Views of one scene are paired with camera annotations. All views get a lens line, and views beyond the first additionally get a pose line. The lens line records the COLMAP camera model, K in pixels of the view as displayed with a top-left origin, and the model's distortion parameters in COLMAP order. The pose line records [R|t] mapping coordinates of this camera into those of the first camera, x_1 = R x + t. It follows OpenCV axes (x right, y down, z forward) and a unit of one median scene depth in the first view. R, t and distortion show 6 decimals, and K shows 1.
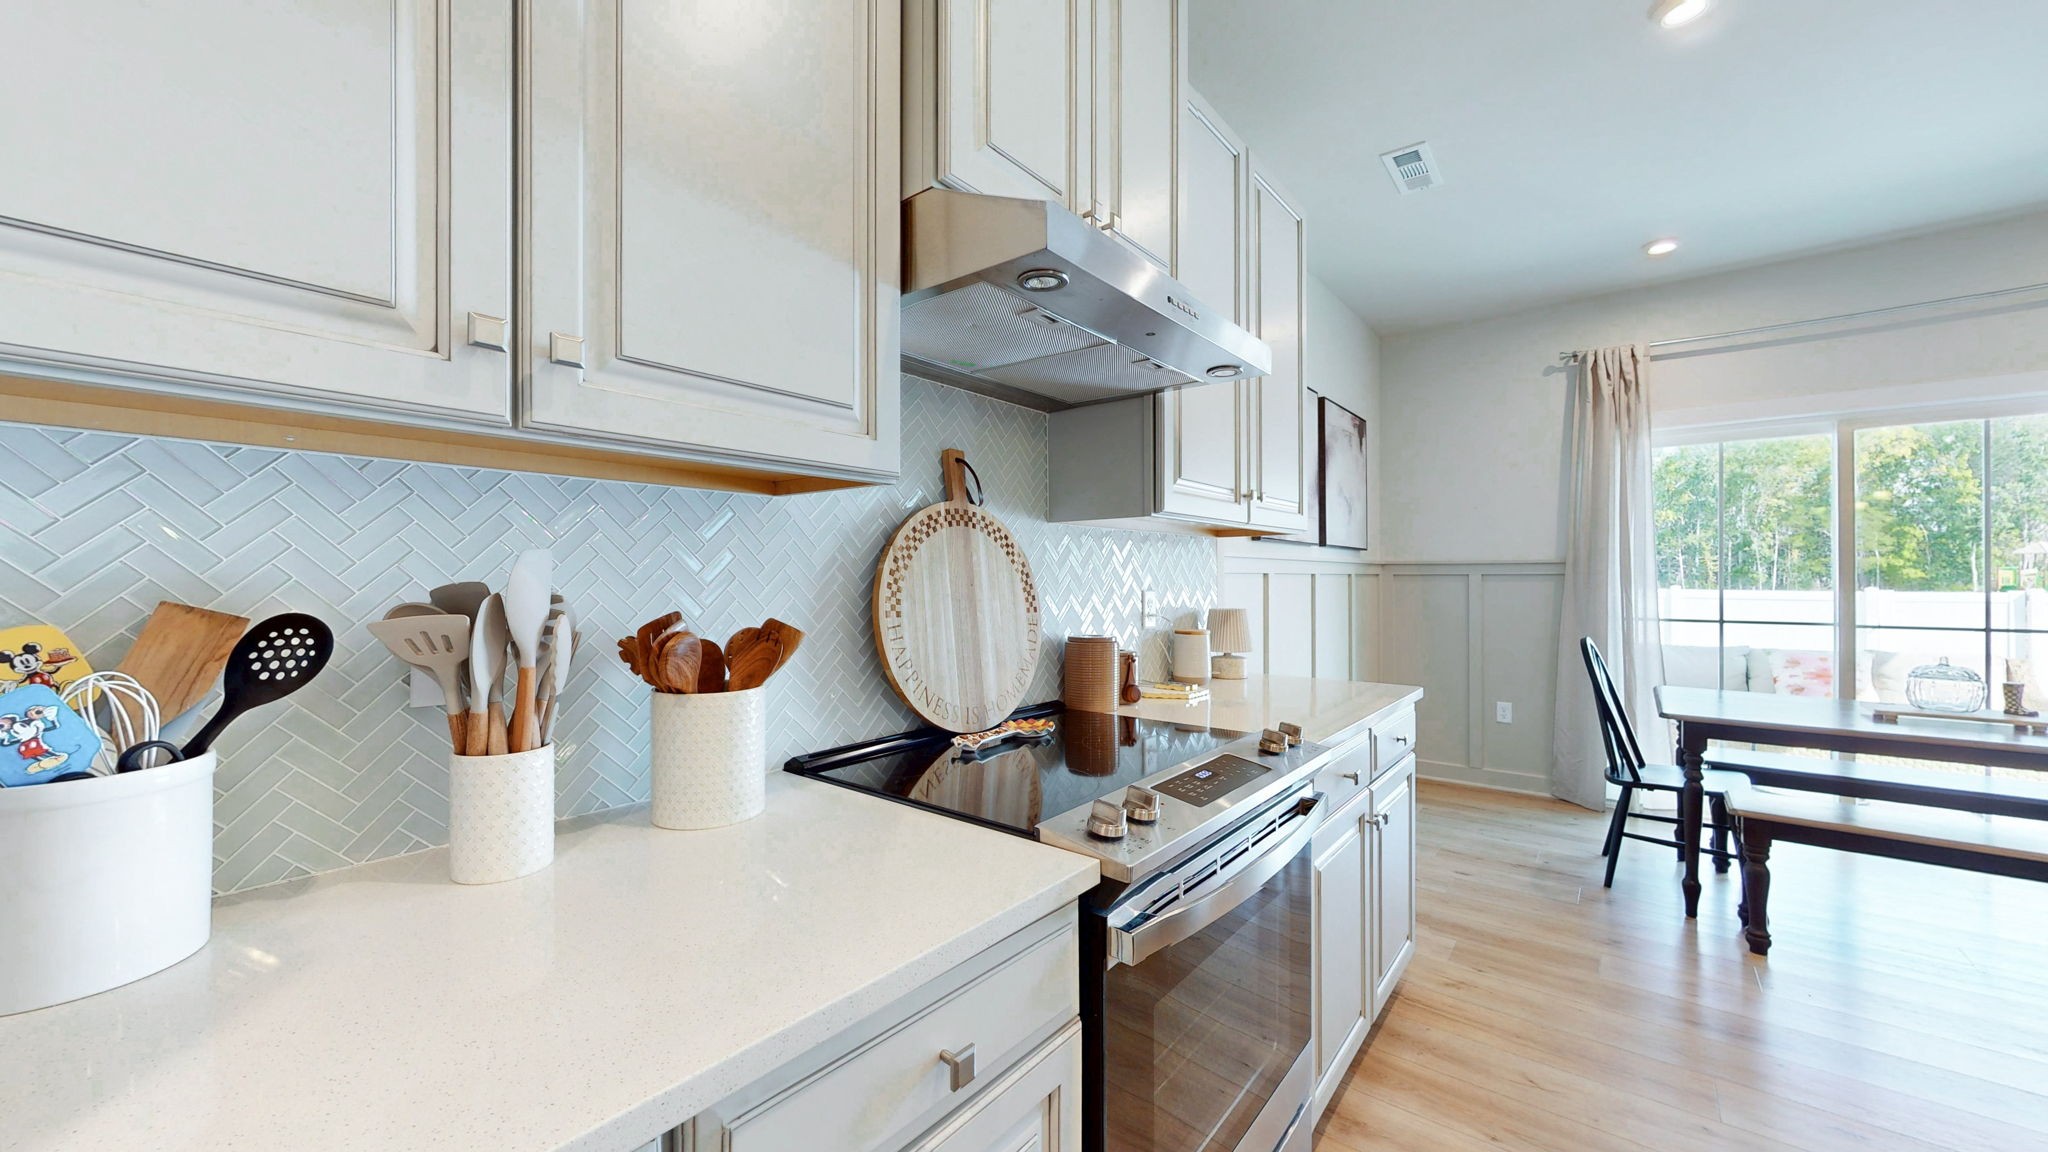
lens RADIAL K [[742.2, 0, 1026.9], [0, 742.2, 583.5], [0, 0, 1]] dist [0.002194, 0.000135]
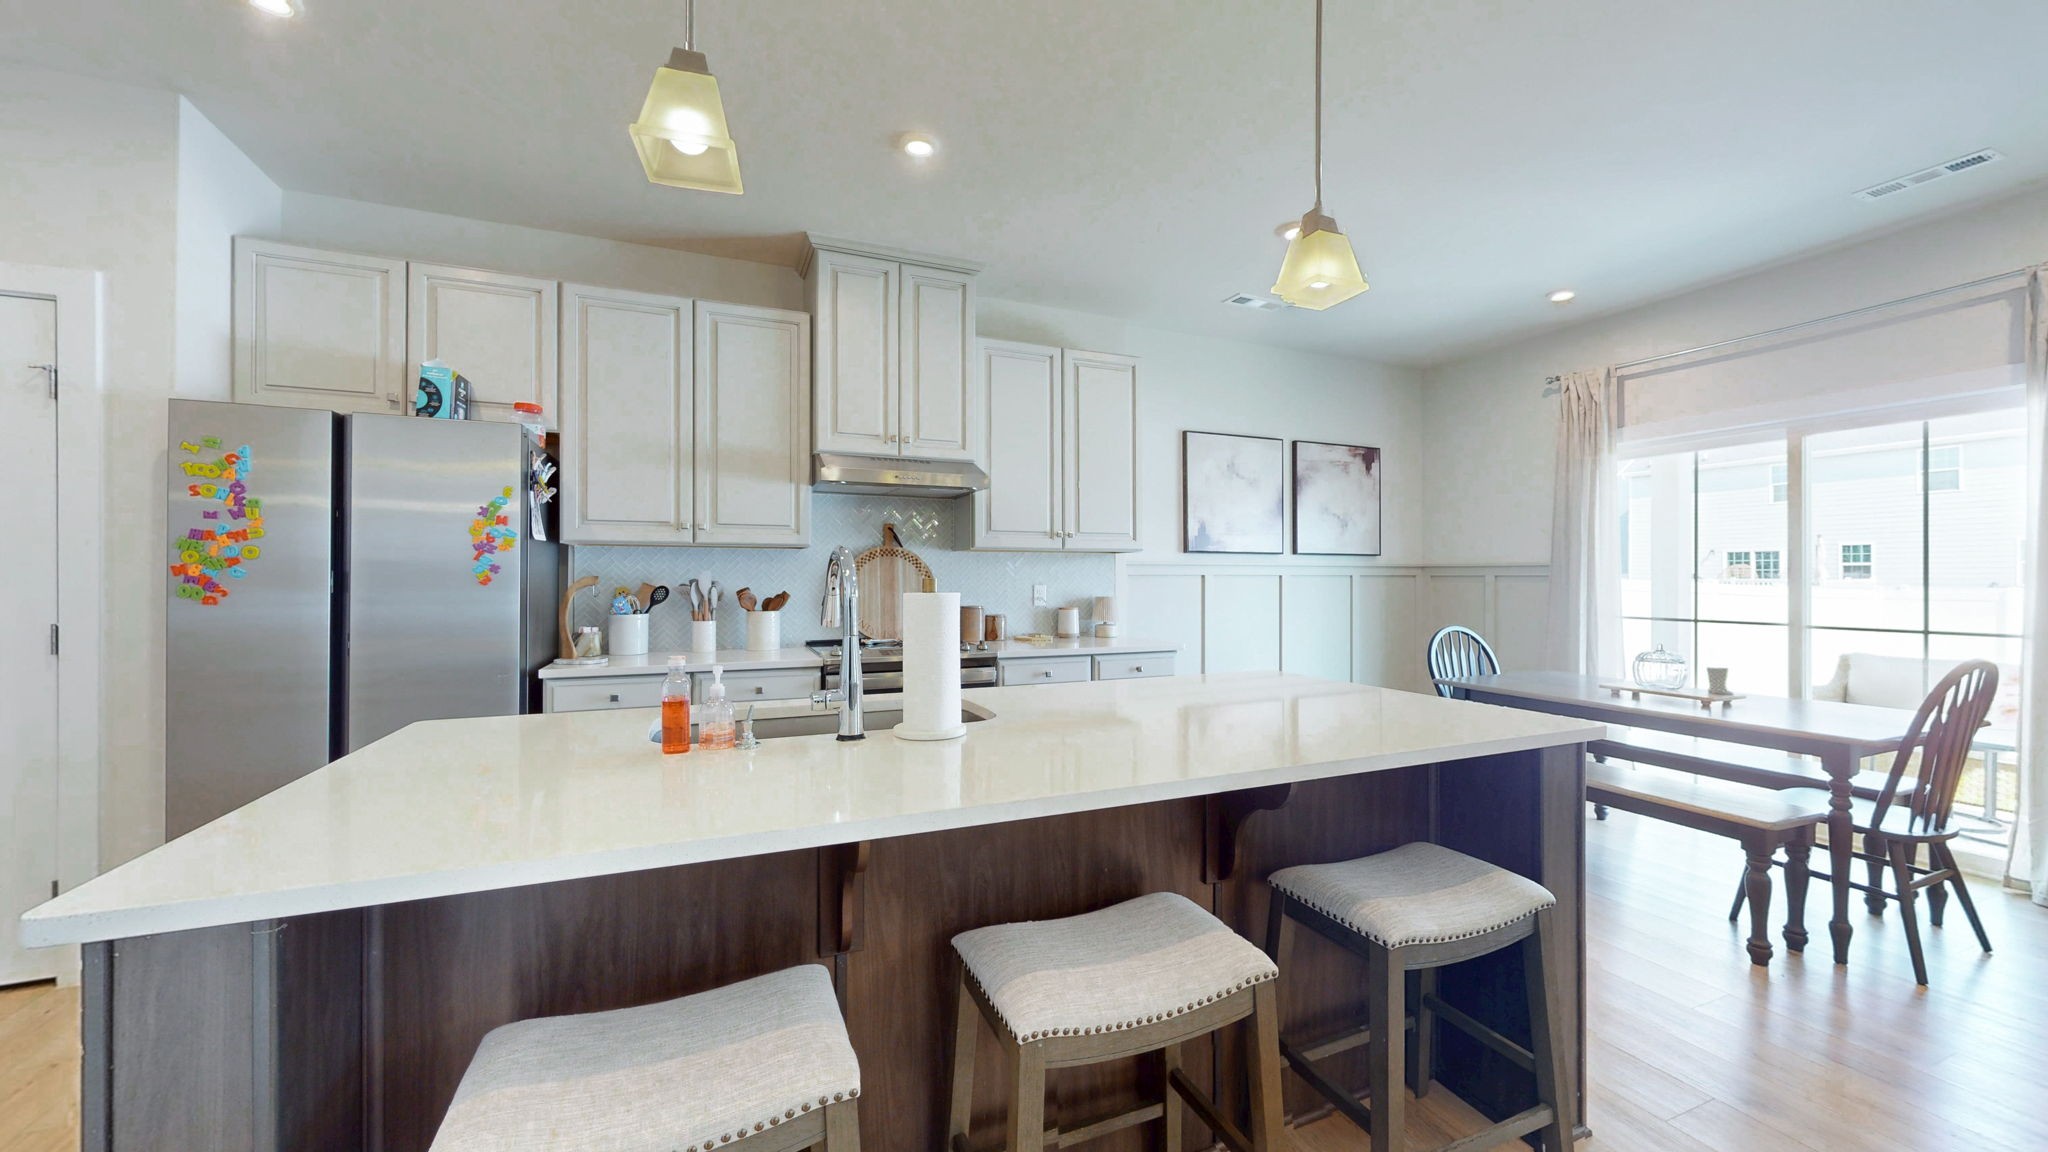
lens RADIAL K [[762.8, 0, 1028.0], [0, 762.8, 580.0], [0, 0, 1]] dist [0.014091, 0.000081]
pose [[0.886809, 0.002810, -0.462127, 0.911182], [-0.006417, 0.999960, -0.006234, 0.007584], [0.462091, 0.008494, 0.886792, -0.610043]]
